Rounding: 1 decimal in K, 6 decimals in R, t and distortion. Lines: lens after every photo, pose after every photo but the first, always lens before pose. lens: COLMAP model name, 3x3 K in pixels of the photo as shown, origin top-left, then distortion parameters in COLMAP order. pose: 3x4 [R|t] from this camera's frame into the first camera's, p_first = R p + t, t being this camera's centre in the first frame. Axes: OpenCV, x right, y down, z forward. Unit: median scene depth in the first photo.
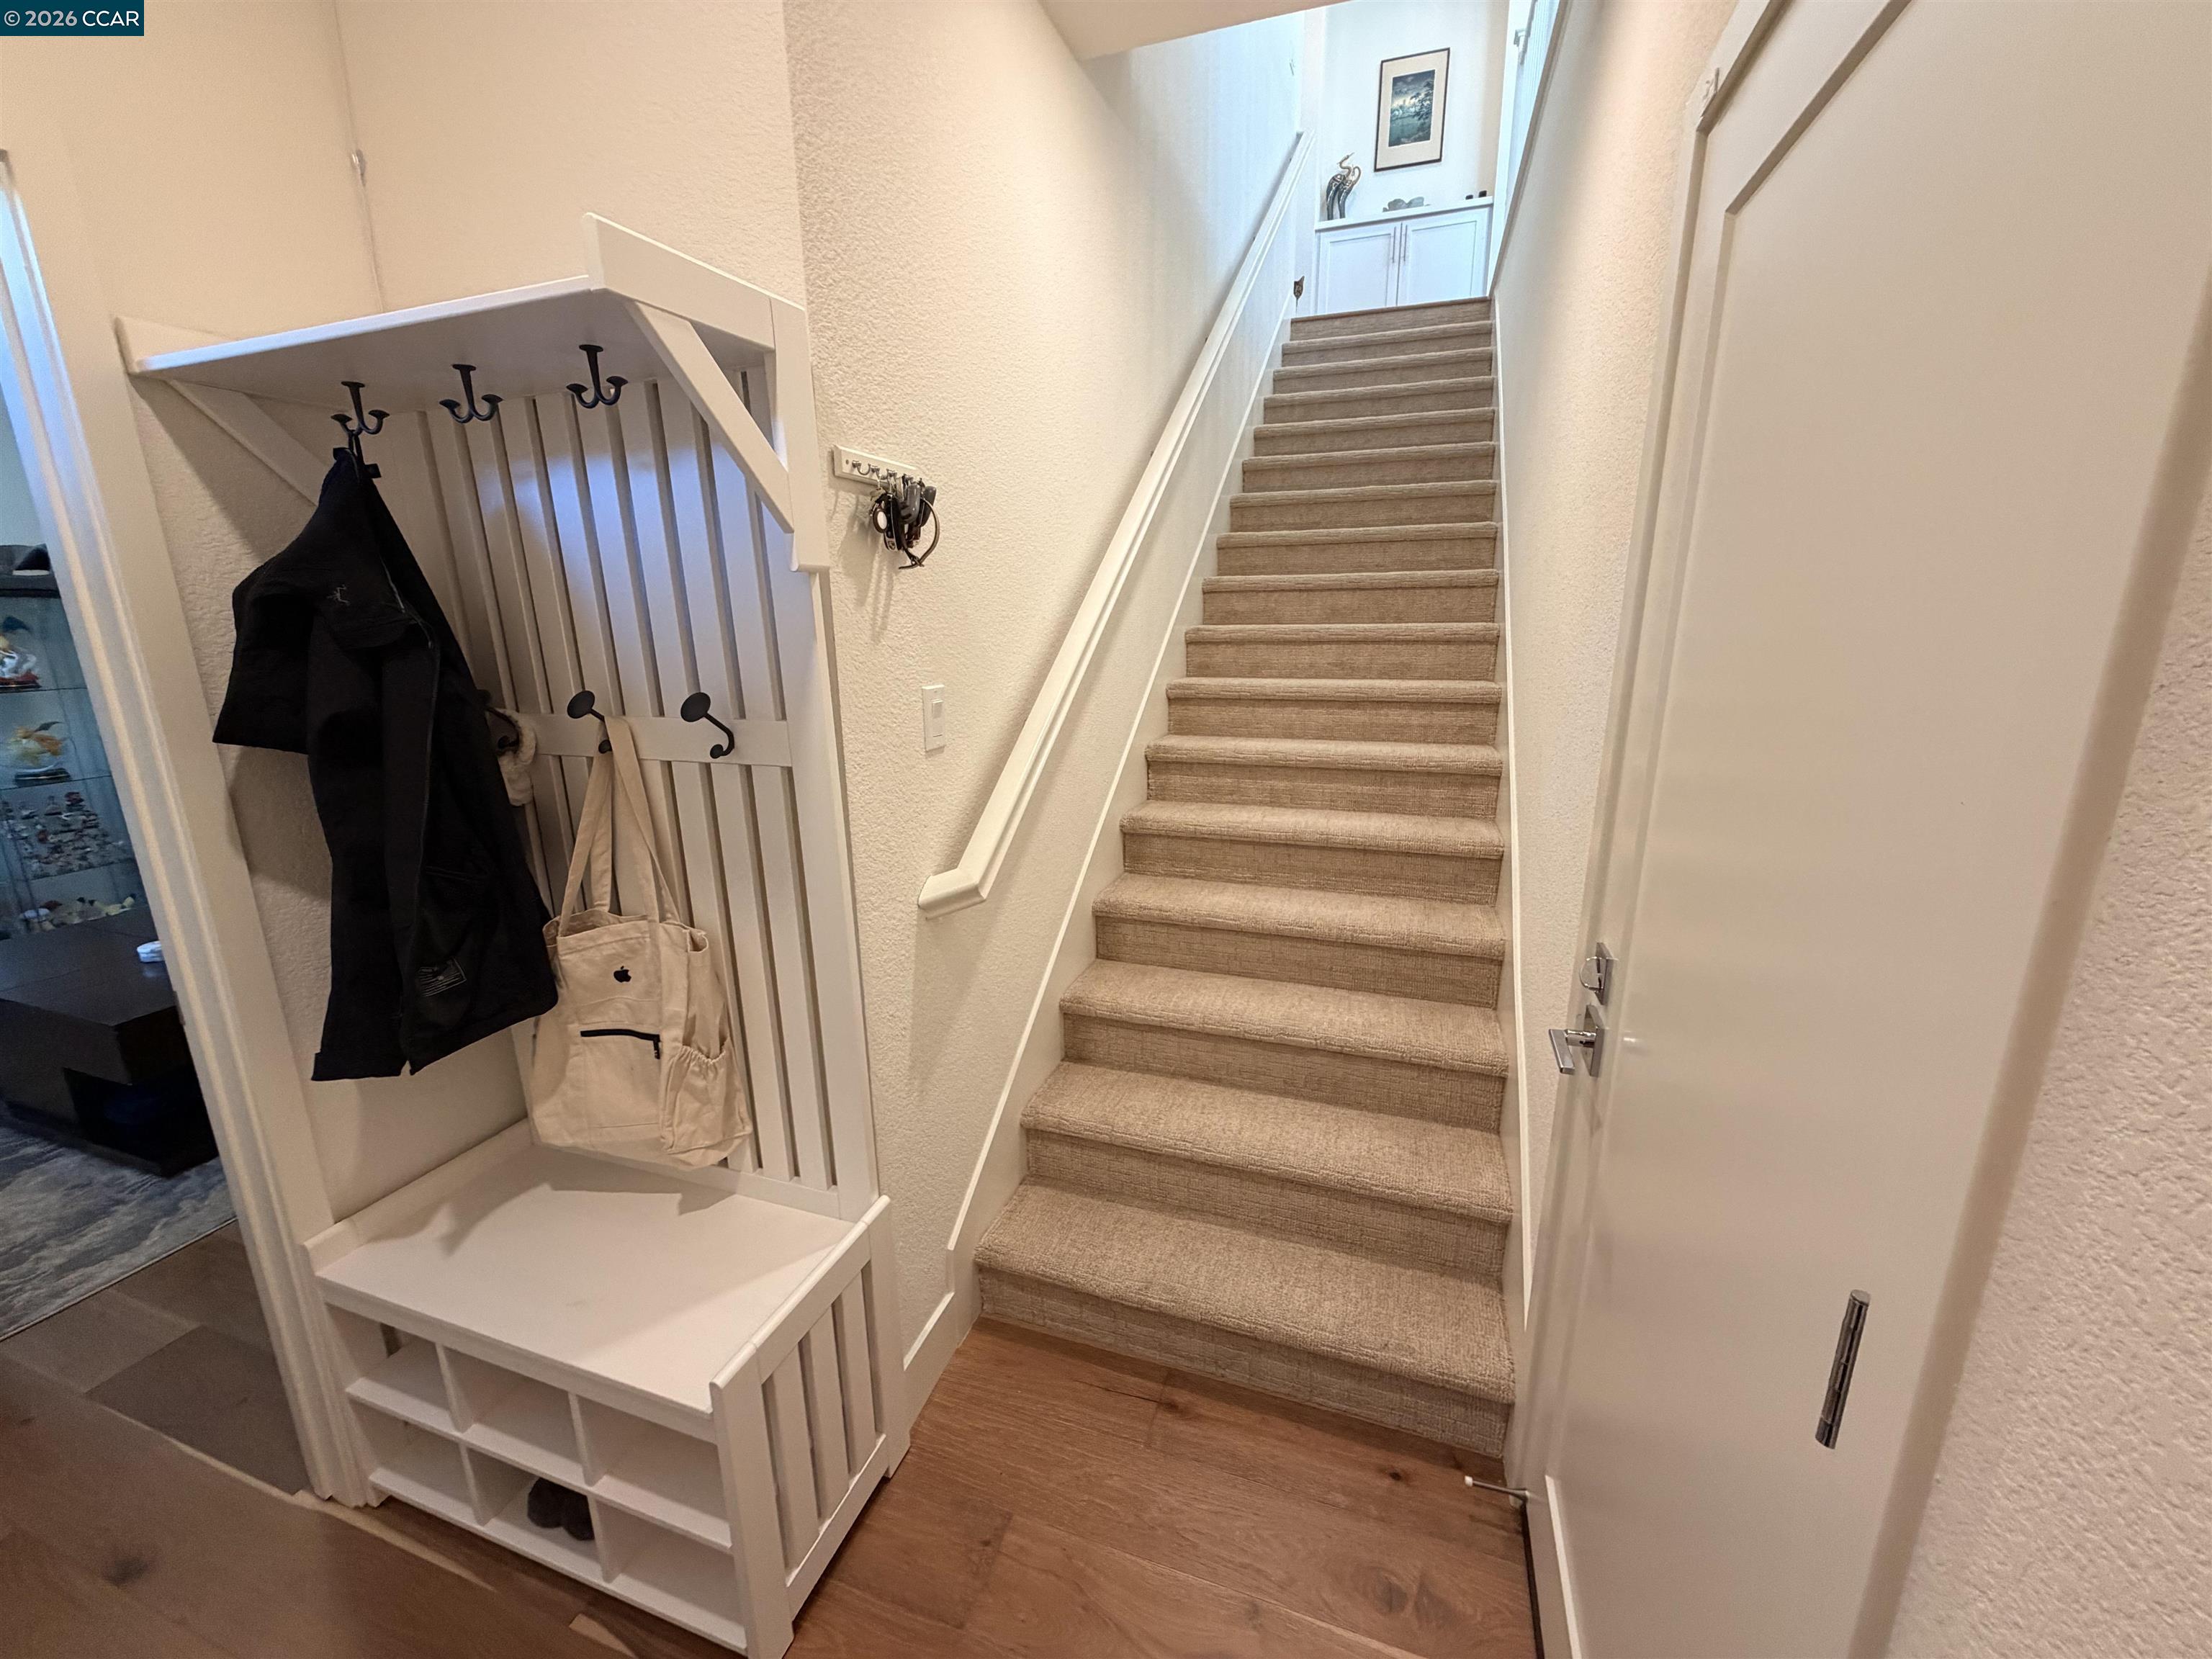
lens RADIAL K [[882.7, 0, 1104.2], [0, 882.7, 829.3], [0, 0, 1]] dist [0.000812, -0.000079]
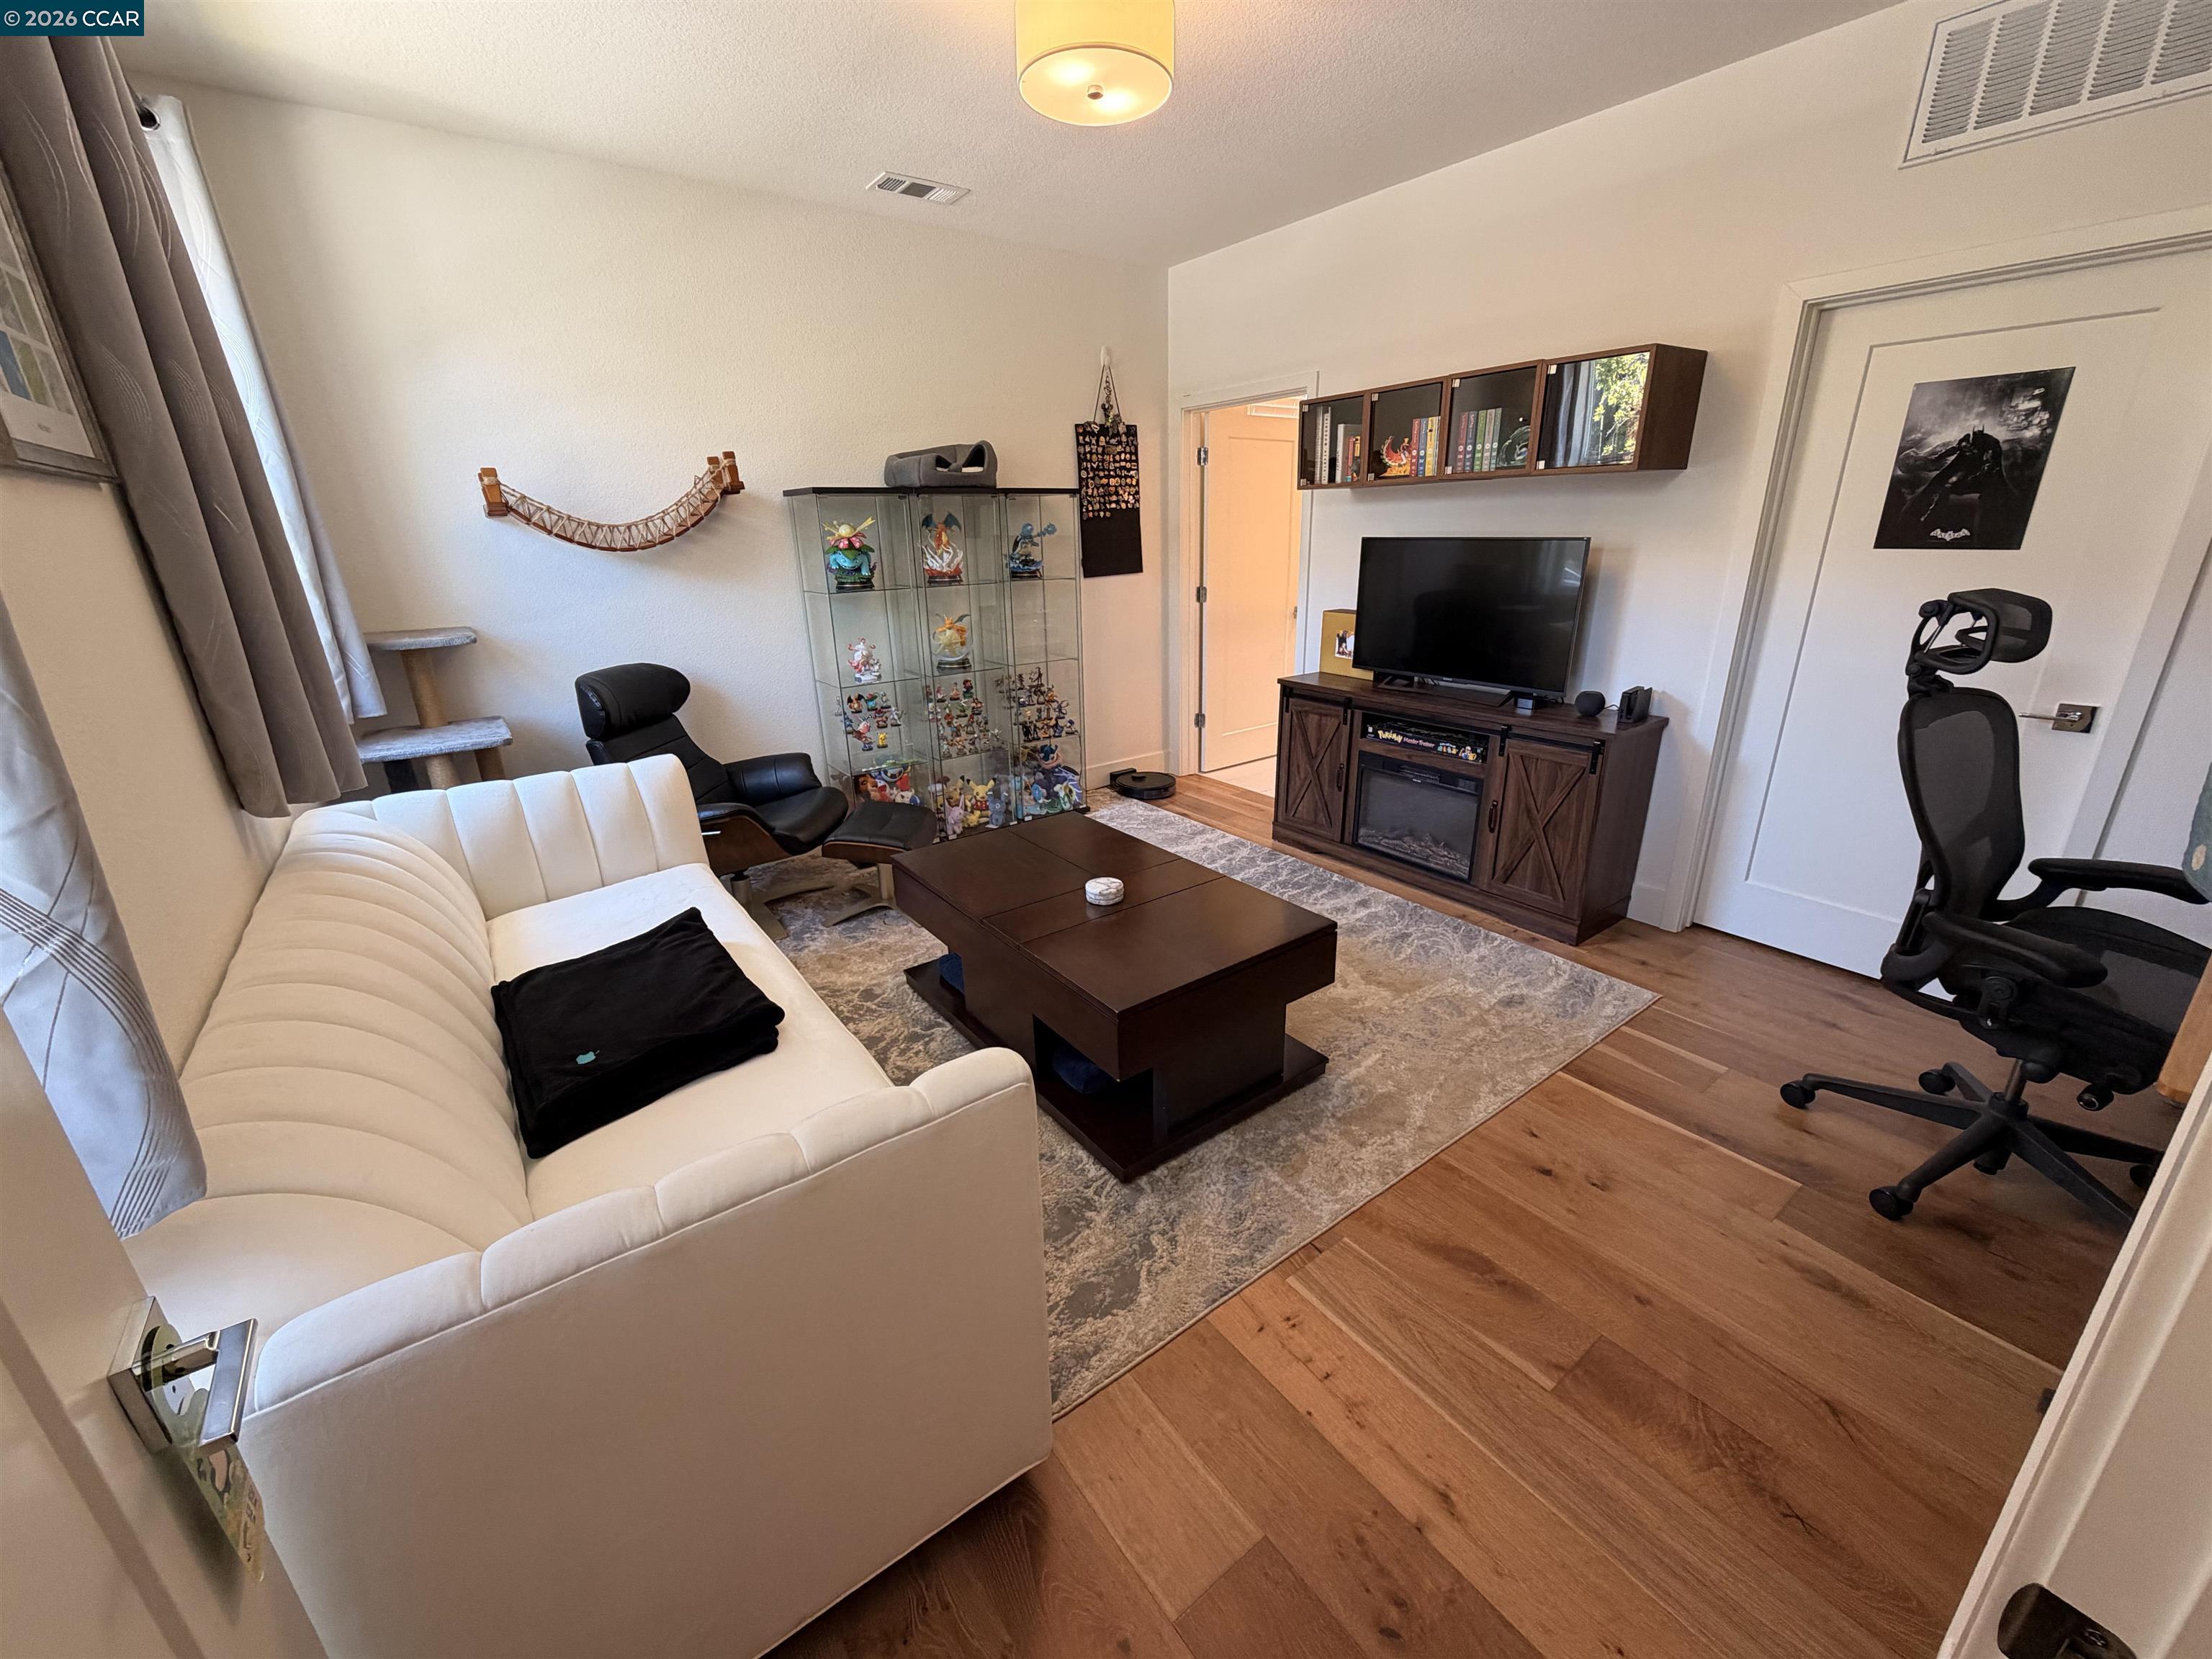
lens RADIAL K [[882.7, 0, 1107.6], [0, 882.7, 830.1], [0, 0, 1]] dist [0.000812, -0.000079]
pose [[0.823793, 0.179863, -0.537601, -0.432702], [-0.124095, 0.982547, 0.138570, -0.034183], [0.553142, -0.047439, 0.831735, 0.192681]]
